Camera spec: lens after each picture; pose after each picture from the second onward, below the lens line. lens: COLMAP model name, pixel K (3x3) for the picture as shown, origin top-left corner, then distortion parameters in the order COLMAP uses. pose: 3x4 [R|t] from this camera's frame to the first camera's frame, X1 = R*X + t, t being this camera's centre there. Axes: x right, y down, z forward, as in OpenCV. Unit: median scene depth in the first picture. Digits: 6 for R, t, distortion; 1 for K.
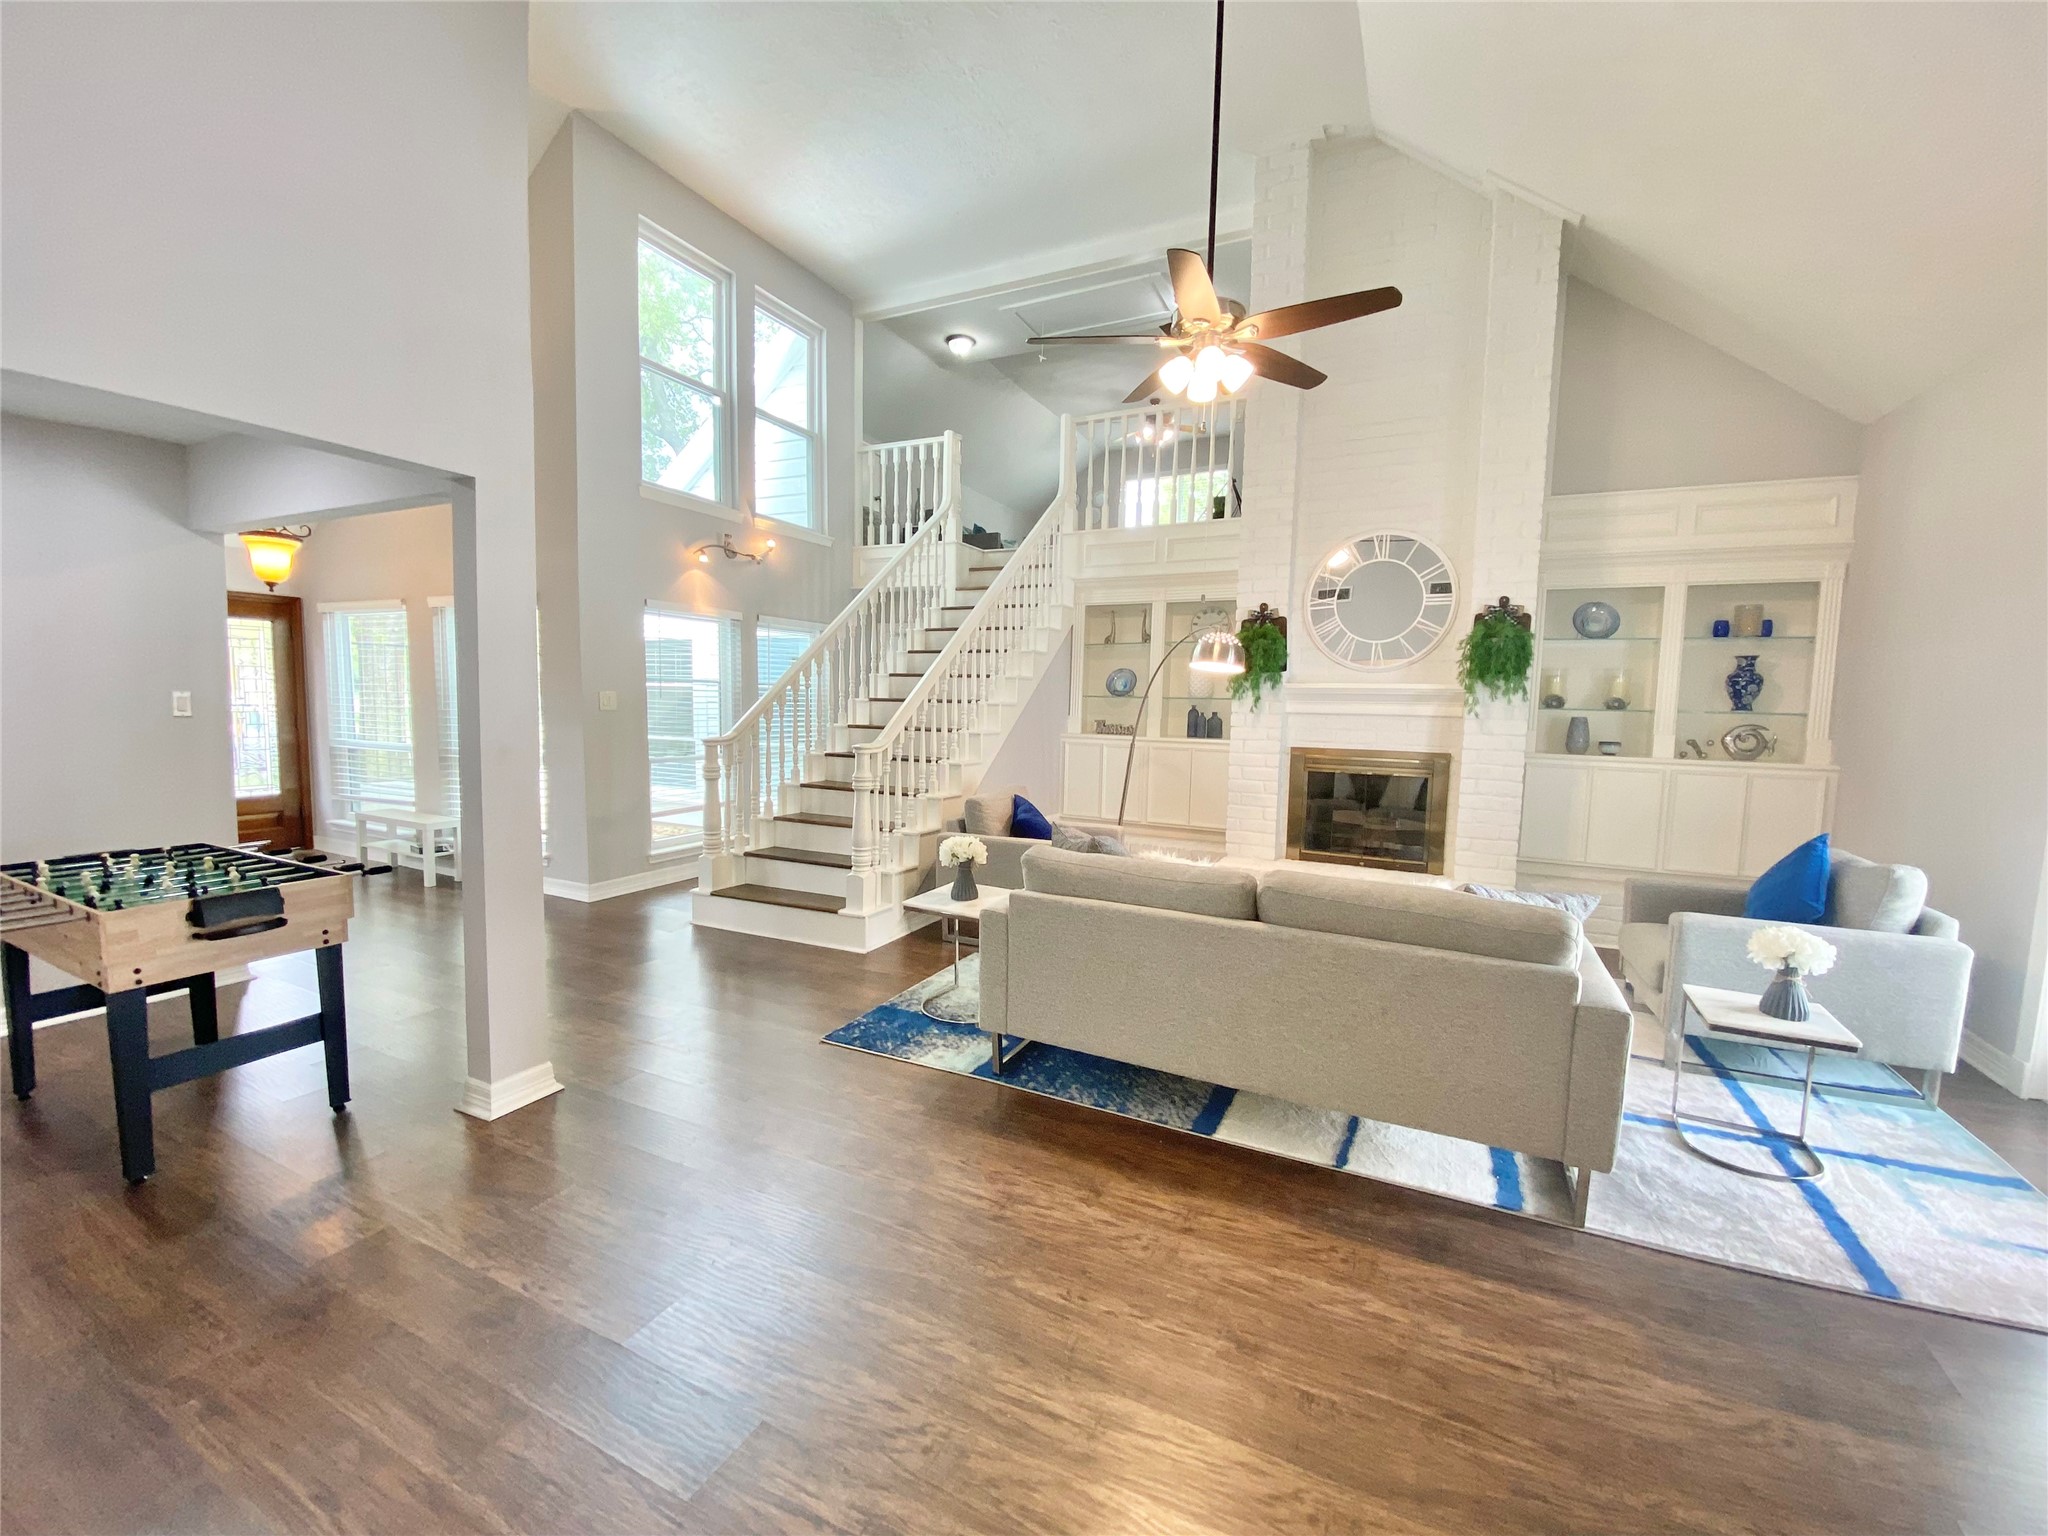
lens RADIAL K [[824.0, 0, 1024.0], [0, 824.0, 768.0], [0, 0, 1]] dist [0.030384, -0.024264]
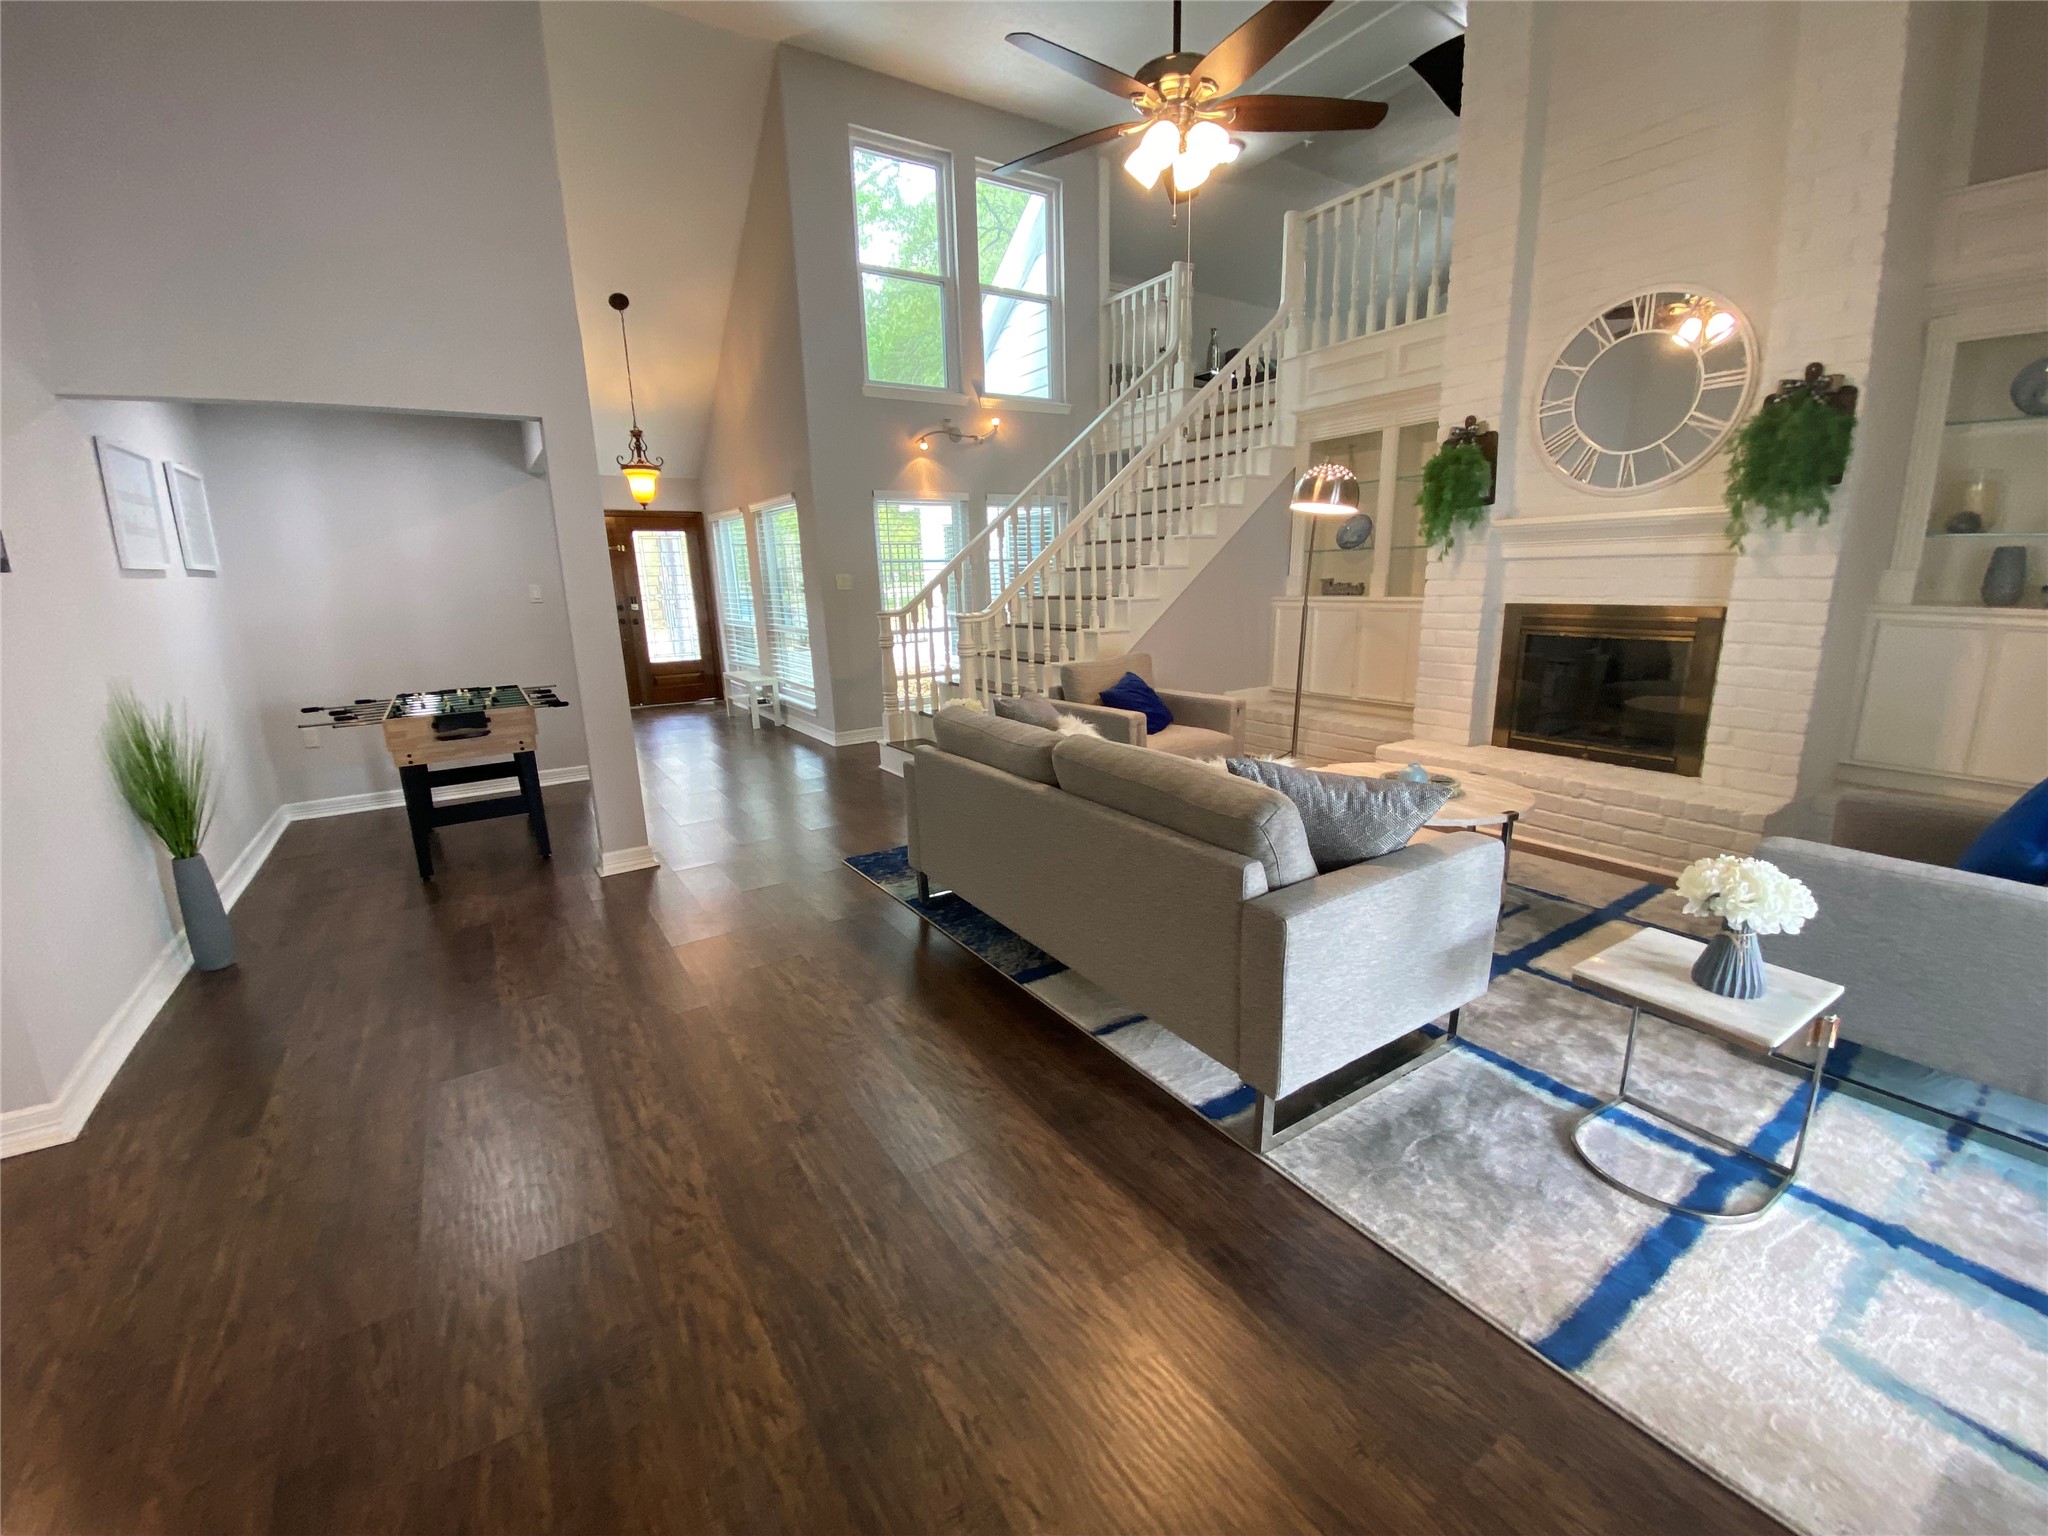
lens RADIAL K [[824.0, 0, 1024.0], [0, 824.0, 768.0], [0, 0, 1]] dist [0.030384, -0.024264]
pose [[0.860781, 0.073012, -0.503711, 0.382568], [0.005088, 0.988374, 0.151957, 0.007635], [0.508949, -0.133364, 0.850403, 0.081308]]
